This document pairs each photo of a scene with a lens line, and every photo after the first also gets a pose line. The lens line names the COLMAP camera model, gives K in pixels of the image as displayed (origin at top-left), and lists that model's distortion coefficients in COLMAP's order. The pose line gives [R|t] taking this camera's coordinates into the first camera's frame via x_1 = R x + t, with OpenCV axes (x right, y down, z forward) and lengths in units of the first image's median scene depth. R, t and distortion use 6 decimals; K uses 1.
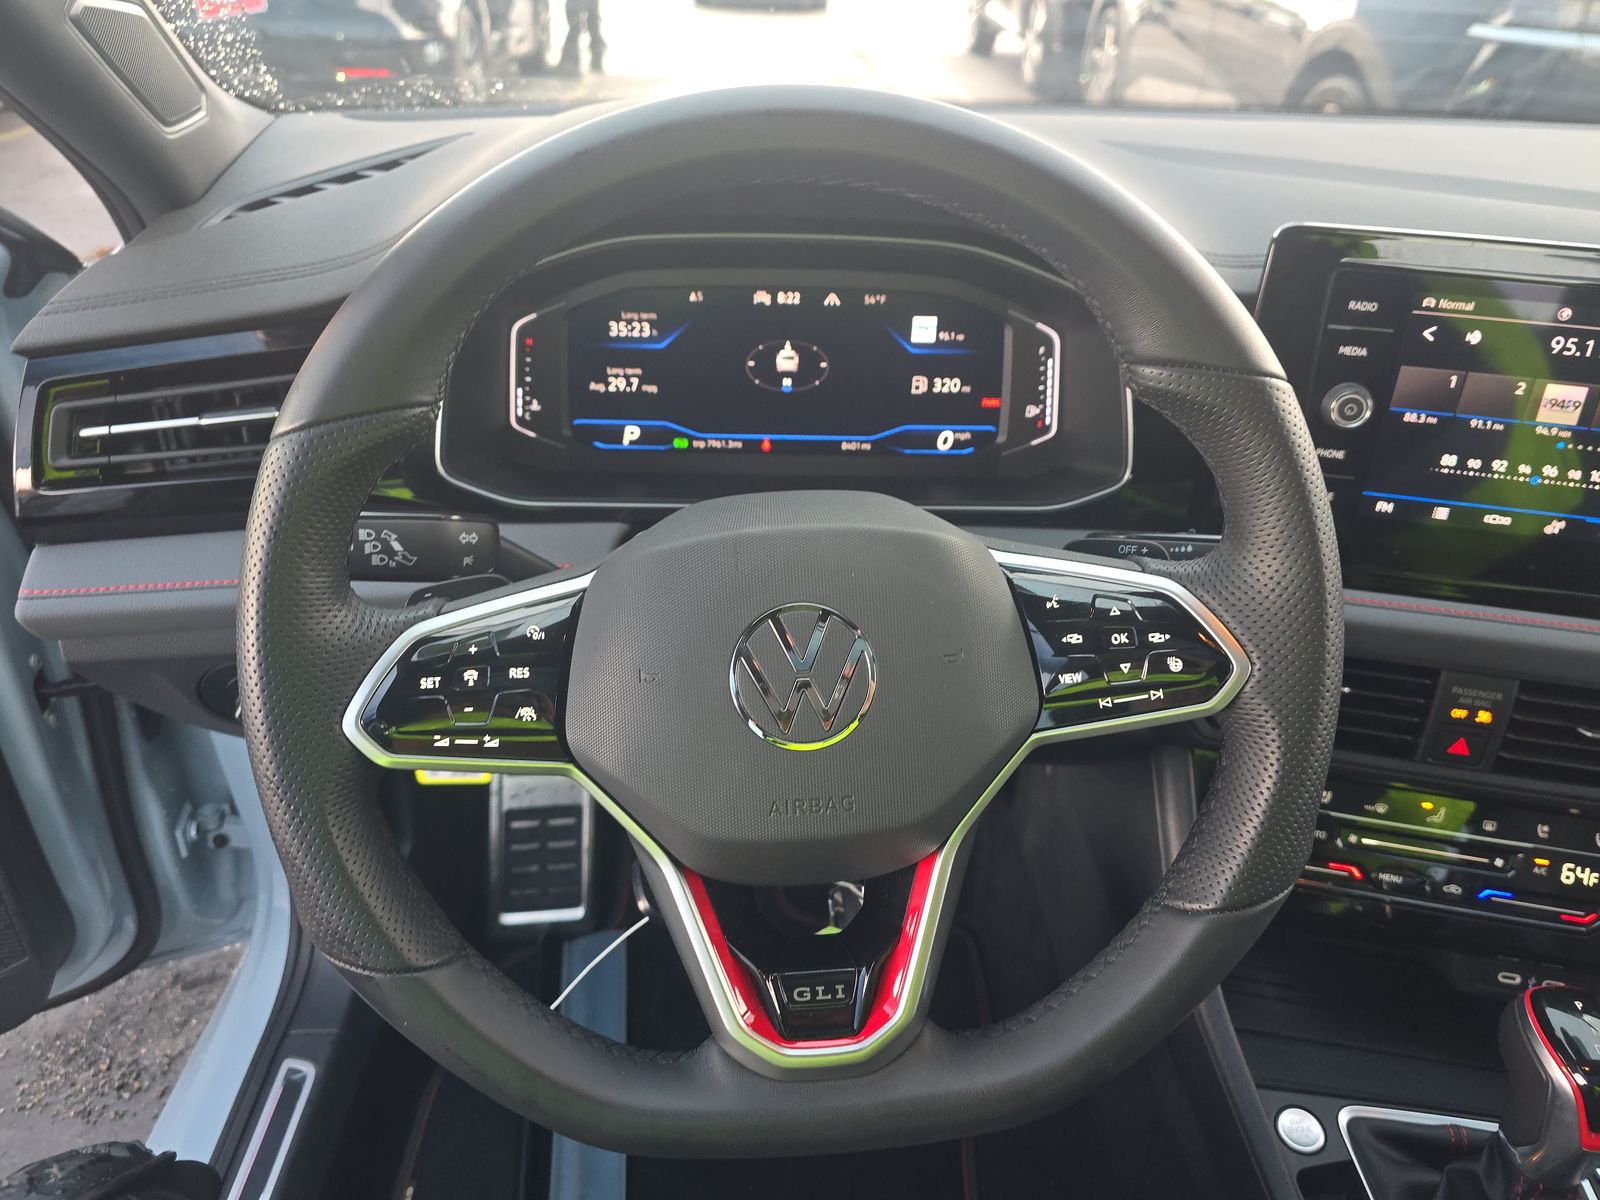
lens RADIAL K [[1071.6, 0, 798.1], [0, 1071.6, 611.7], [0, 0, 1]] dist [0.028232, -0.019508]
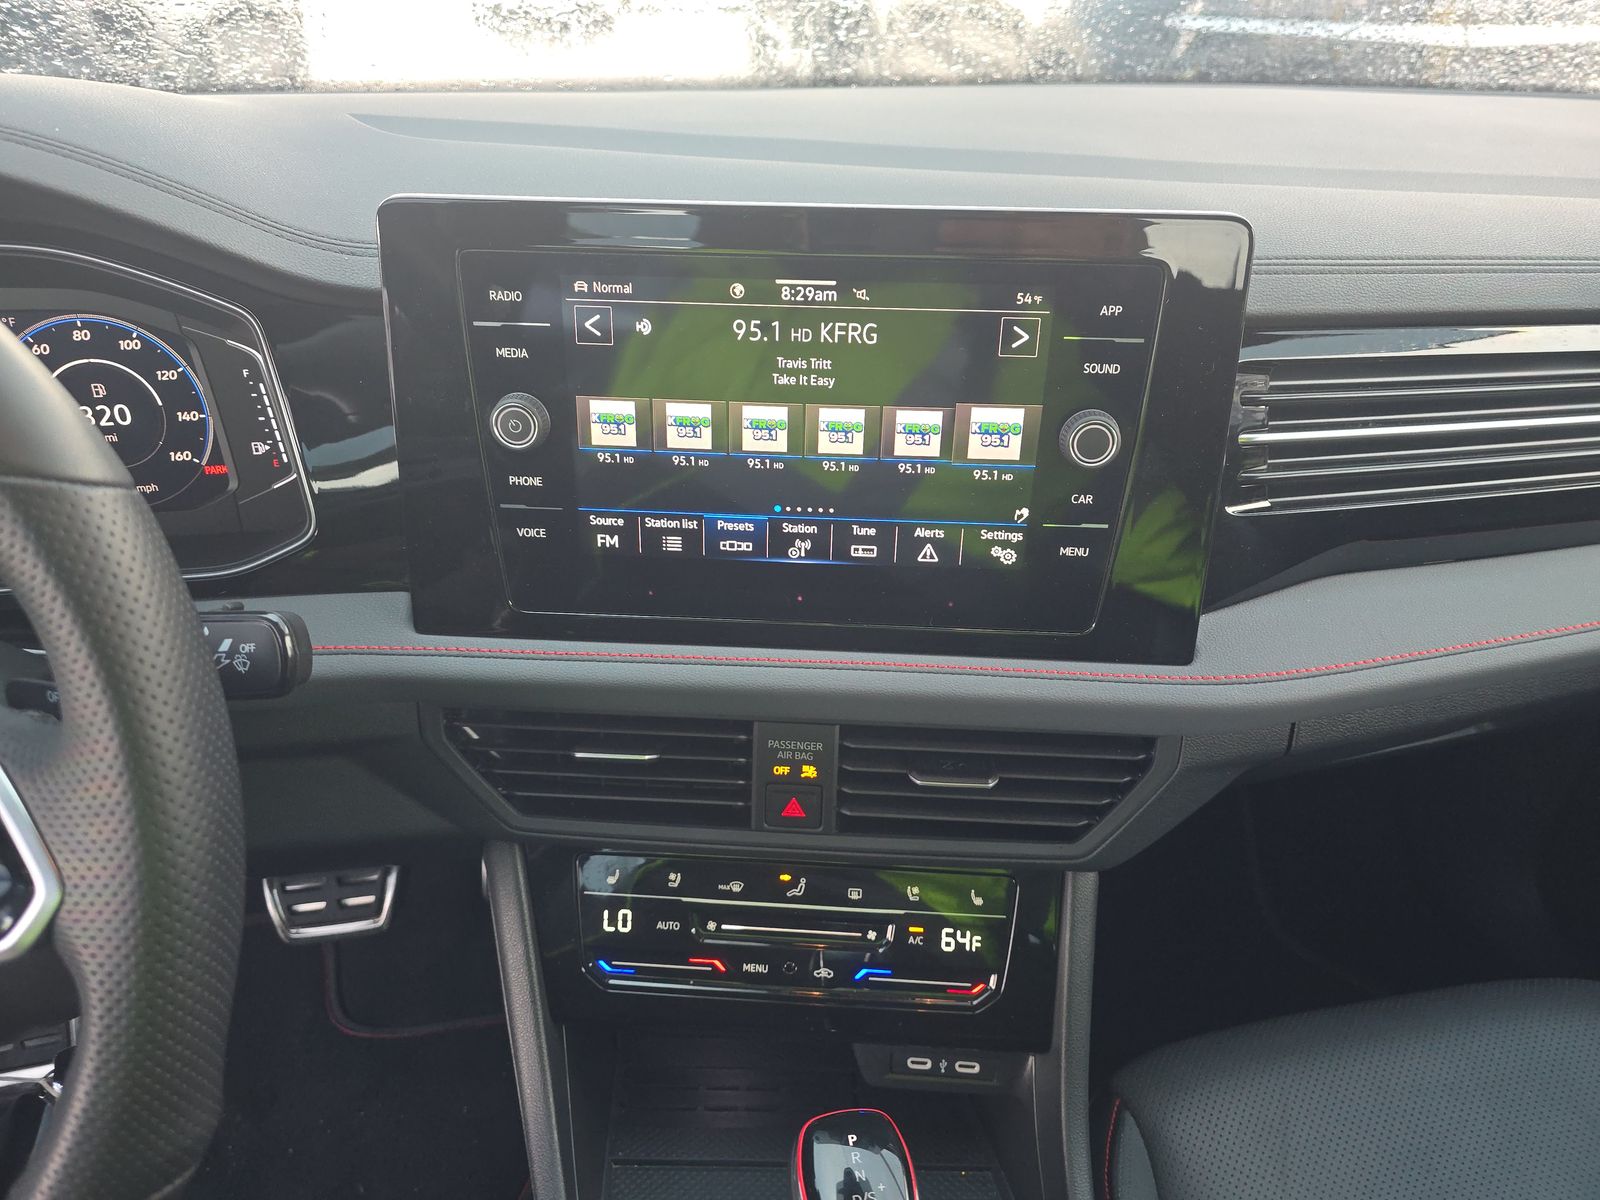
lens RADIAL K [[1071.6, 0, 787.5], [0, 1071.6, 606.4], [0, 0, 1]] dist [0.028232, -0.019508]
pose [[0.990841, -0.091781, 0.099042, 0.527627], [0.093849, 0.995451, -0.016418, -0.017937], [-0.097085, 0.025562, 0.994948, 0.161446]]
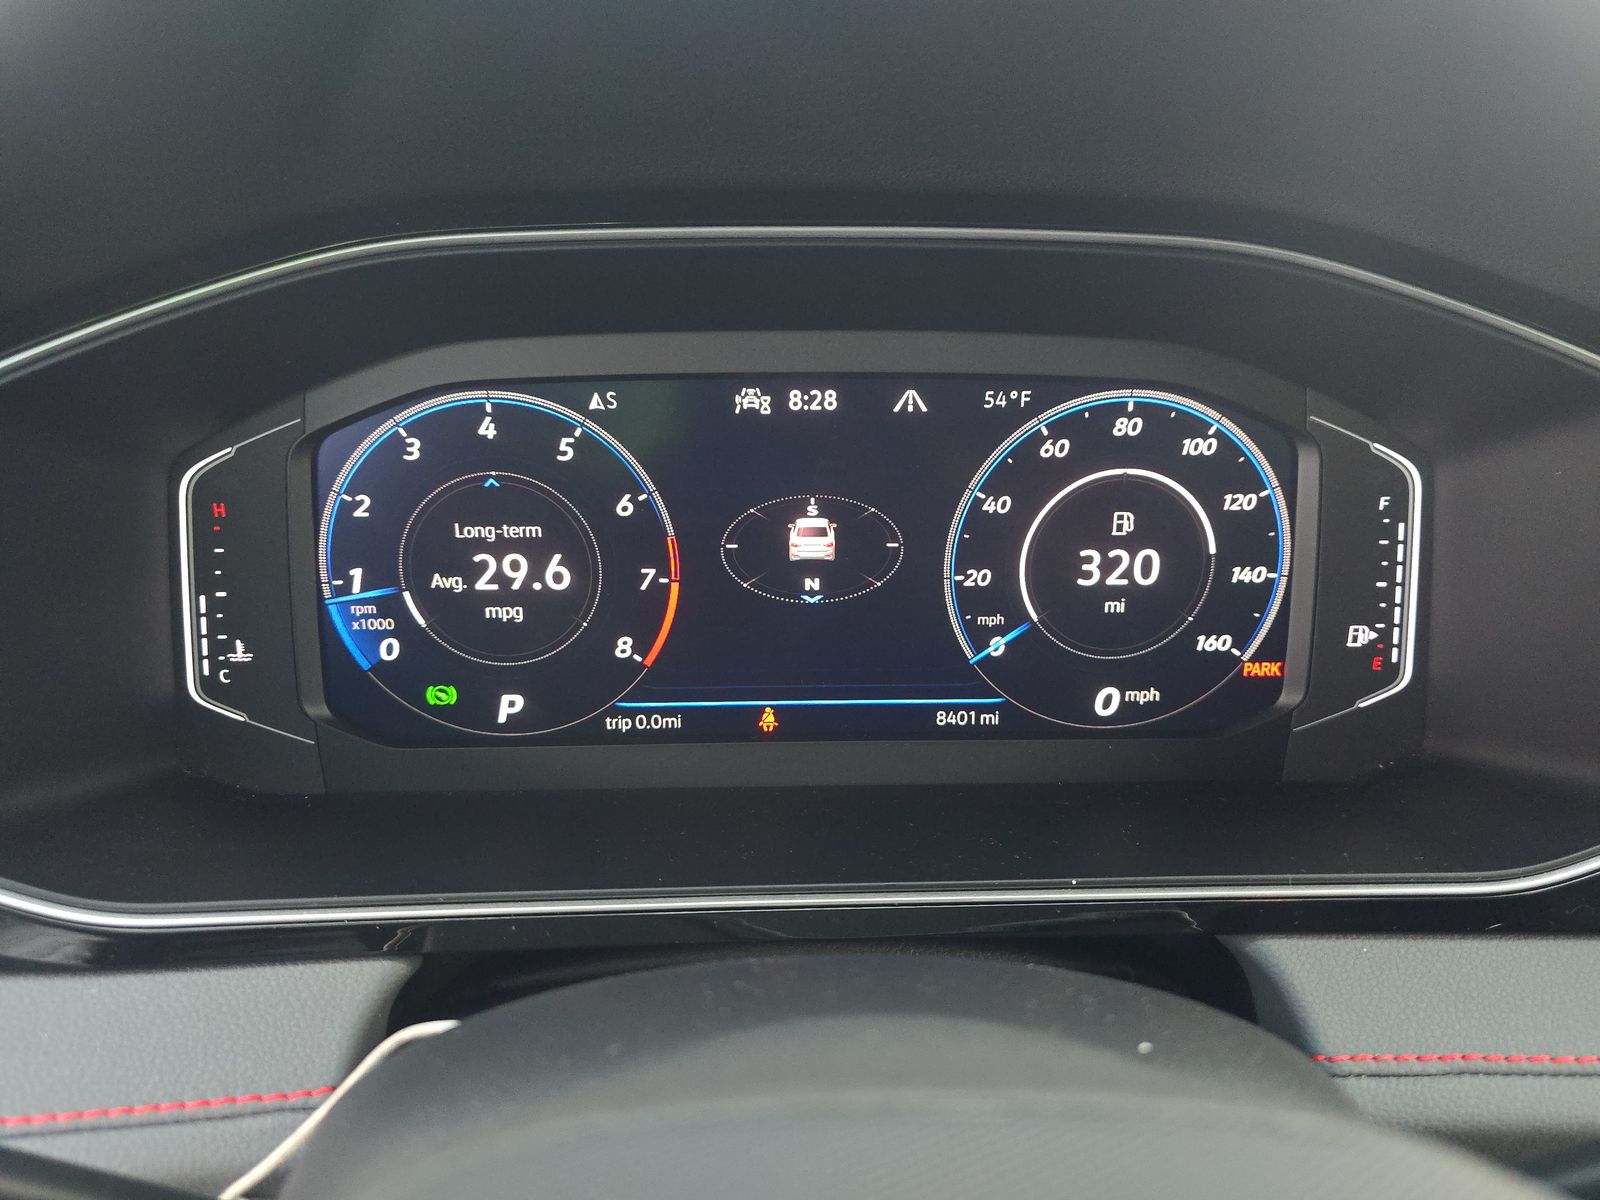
lens RADIAL K [[1071.6, 0, 807.4], [0, 1071.6, 594.8], [0, 0, 1]] dist [0.028232, -0.019508]
pose [[0.999687, -0.023457, -0.008702, -0.008605], [0.021476, 0.982976, -0.182476, -0.128393], [0.012835, 0.182232, 0.983172, 0.560487]]
